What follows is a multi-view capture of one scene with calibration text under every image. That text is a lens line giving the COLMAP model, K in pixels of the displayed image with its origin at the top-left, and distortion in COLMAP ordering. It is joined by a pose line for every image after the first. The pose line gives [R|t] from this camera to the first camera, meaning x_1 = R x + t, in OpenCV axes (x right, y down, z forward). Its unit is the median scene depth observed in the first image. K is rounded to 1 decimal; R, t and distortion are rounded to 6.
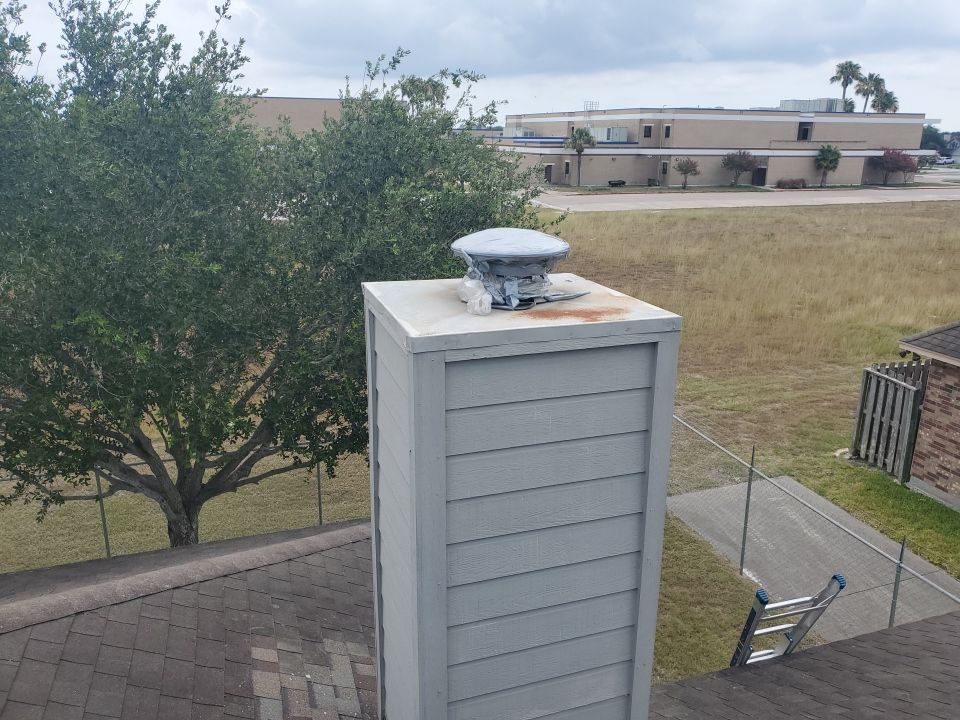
lens RADIAL K [[739.8, 0, 496.2], [0, 739.8, 346.9], [0, 0, 1]] dist [0.071049, -0.084622]
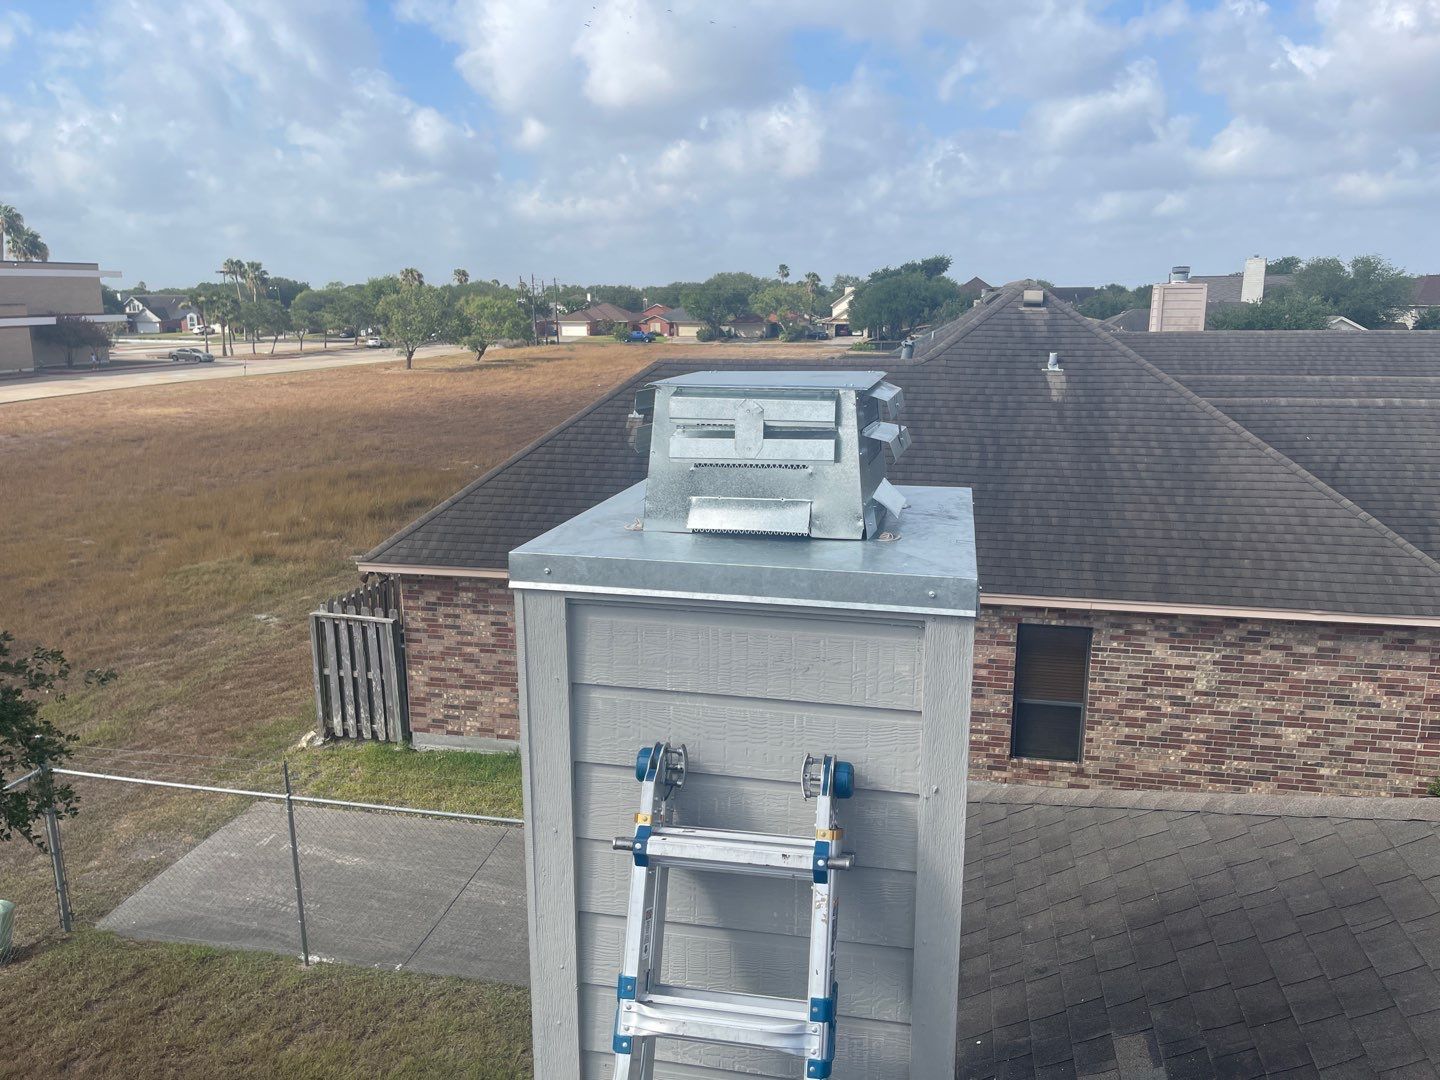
lens RADIAL K [[1084.5, 0, 715.1], [0, 1084.5, 522.4], [0, 0, 1]] dist [0.068011, -0.109353]
pose [[0.522506, -0.188618, 0.831511, -0.154698], [0.246426, 0.967012, 0.064505, -0.027527], [-0.816248, 0.171202, 0.551750, 0.116100]]
